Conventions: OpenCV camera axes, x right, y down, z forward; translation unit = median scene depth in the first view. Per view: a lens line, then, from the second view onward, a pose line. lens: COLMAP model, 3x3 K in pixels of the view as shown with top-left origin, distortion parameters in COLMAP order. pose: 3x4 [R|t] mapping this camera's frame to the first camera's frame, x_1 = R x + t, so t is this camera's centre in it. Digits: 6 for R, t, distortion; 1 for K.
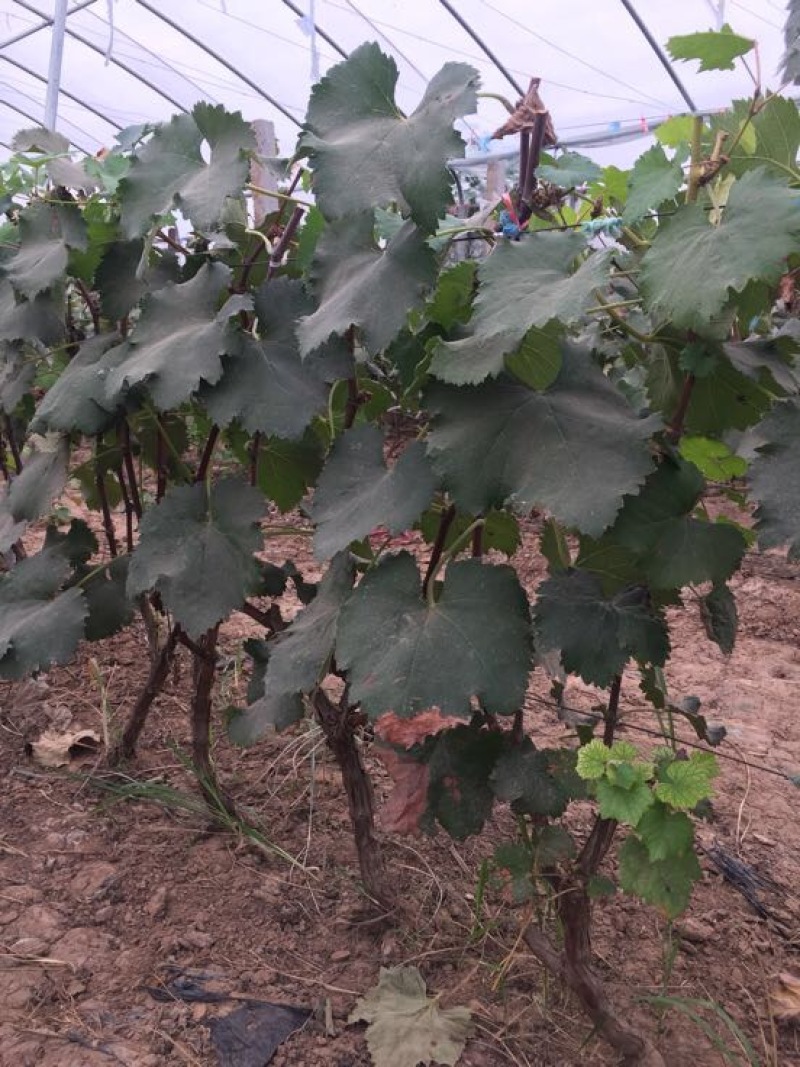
lens RADIAL K [[914.7, 0, 405.0], [0, 914.7, 520.3], [0, 0, 1]] dist [0.106328, -0.145223]
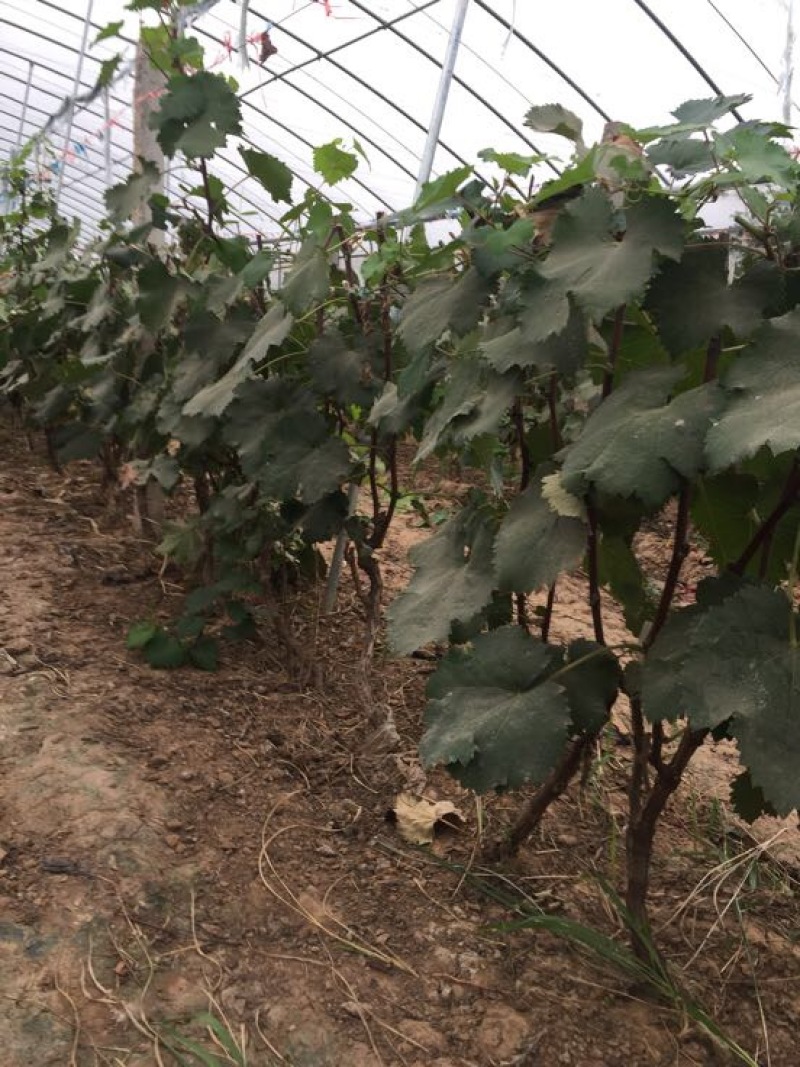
lens RADIAL K [[919.7, 0, 411.6], [0, 919.7, 519.0], [0, 0, 1]] dist [0.095026, -0.146419]
pose [[0.966336, 0.119384, -0.227907, -0.278644], [-0.122428, 0.992477, 0.000784, -0.045807], [0.226286, 0.027145, 0.973683, 0.183515]]
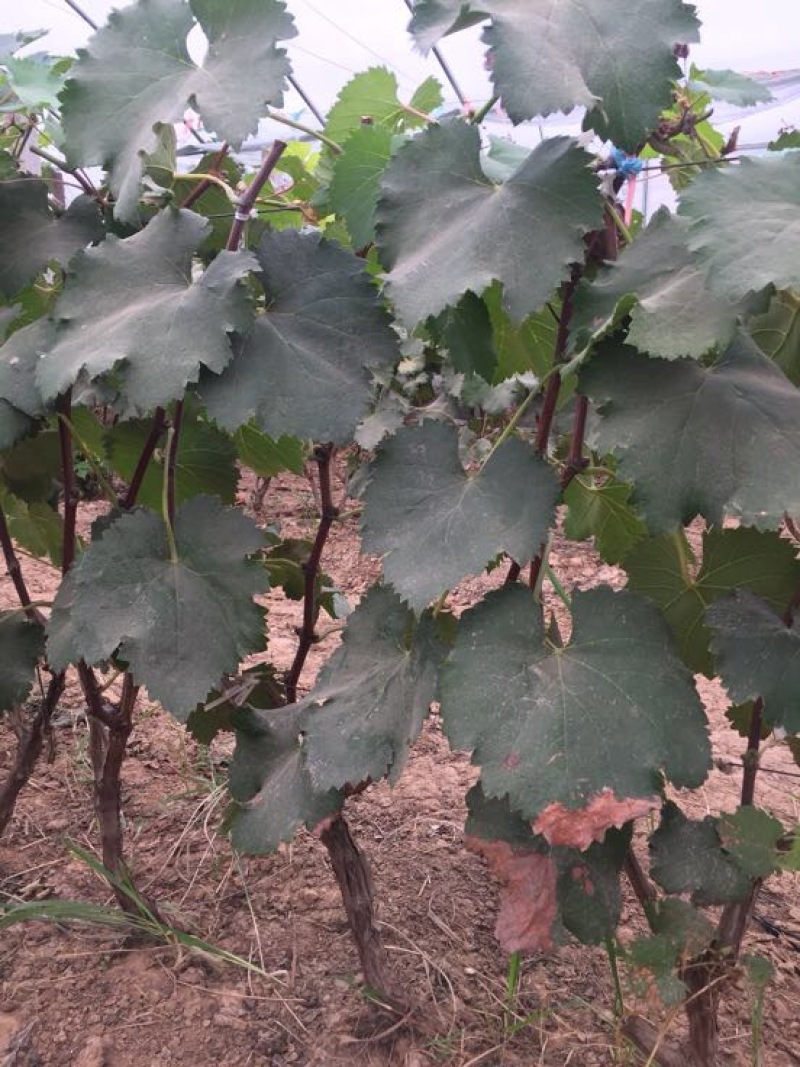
lens RADIAL K [[914.7, 0, 405.0], [0, 914.7, 520.3], [0, 0, 1]] dist [0.106328, -0.145223]
pose [[0.961413, -0.063058, 0.267786, -0.186386], [0.062627, 0.997985, 0.010158, -0.020675], [-0.267888, 0.007004, 0.963425, 0.182032]]
